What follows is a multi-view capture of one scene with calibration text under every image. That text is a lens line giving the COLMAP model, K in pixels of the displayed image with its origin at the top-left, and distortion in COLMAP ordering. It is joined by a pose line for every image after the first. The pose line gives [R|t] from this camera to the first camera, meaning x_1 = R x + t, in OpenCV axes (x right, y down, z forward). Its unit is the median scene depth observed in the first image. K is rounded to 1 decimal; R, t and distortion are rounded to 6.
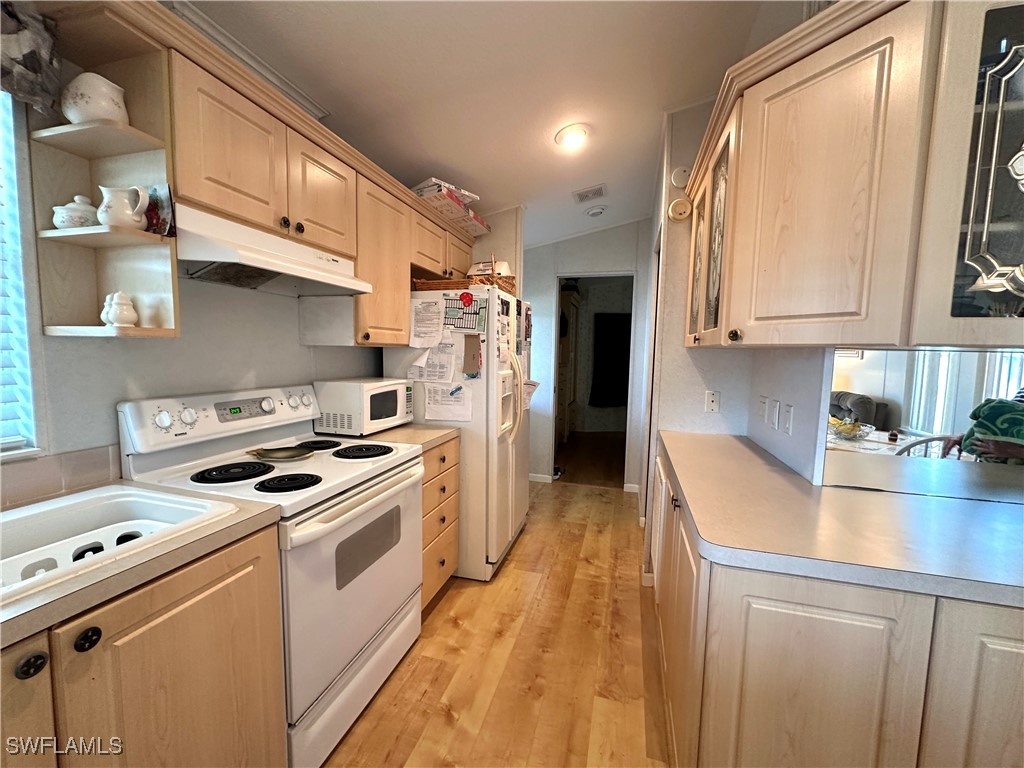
lens RADIAL K [[411.6, 0, 512.3], [0, 411.6, 385.3], [0, 0, 1]] dist [-0.005435, 0.001470]
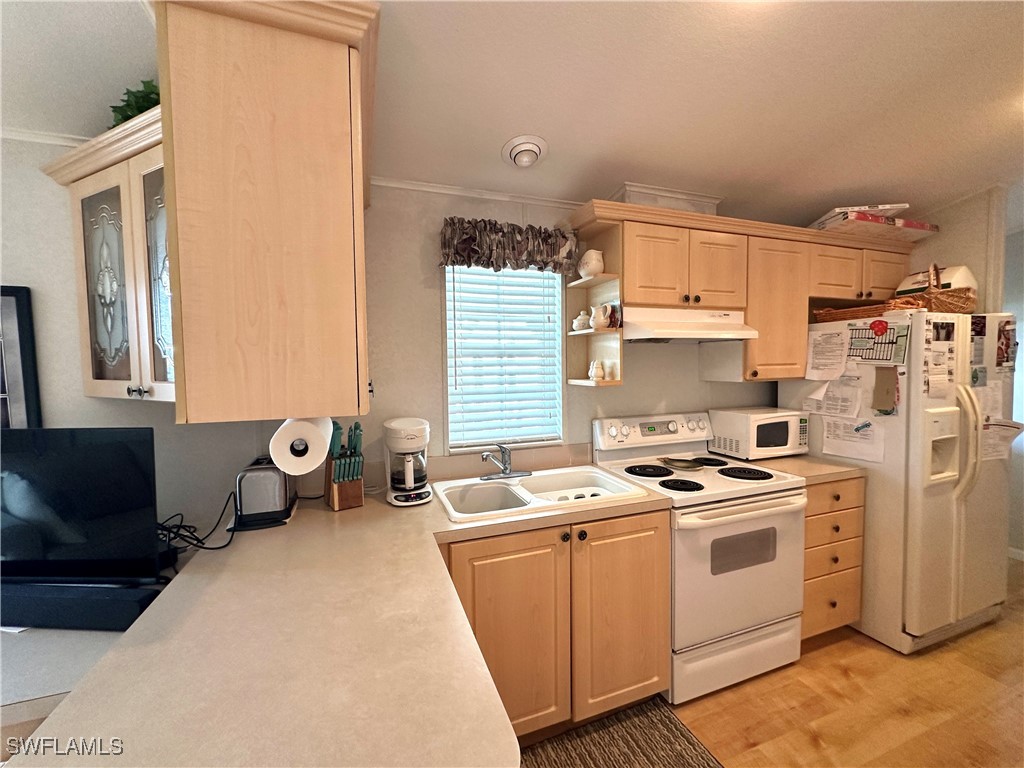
lens RADIAL K [[411.6, 0, 510.0], [0, 411.6, 385.1], [0, 0, 1]] dist [-0.005435, 0.001470]
pose [[0.583794, 0.013930, -0.811782, 0.205528], [-0.039375, 0.999162, -0.011171, -0.055050], [0.810946, 0.038485, 0.583853, -0.254365]]
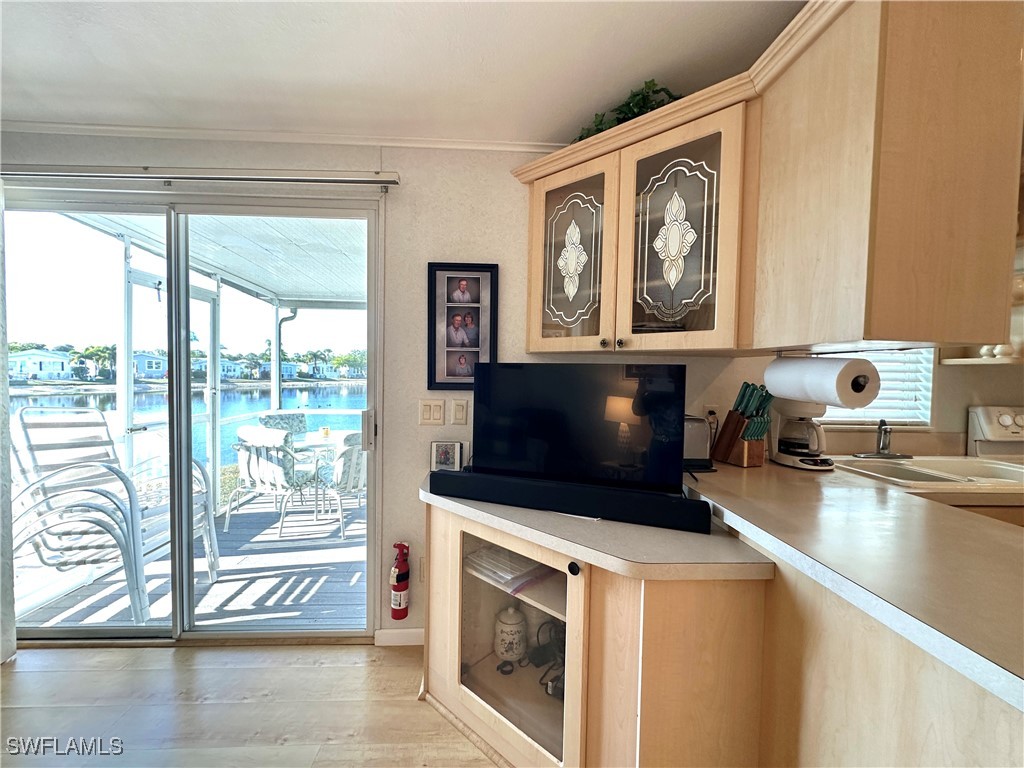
lens RADIAL K [[411.6, 0, 509.0], [0, 411.6, 385.3], [0, 0, 1]] dist [-0.005435, 0.001470]
pose [[0.322405, 0.019193, -0.946407, -0.035471], [-0.088640, 0.996014, -0.009997, 0.101087], [0.942442, 0.087113, 0.322821, -0.888964]]
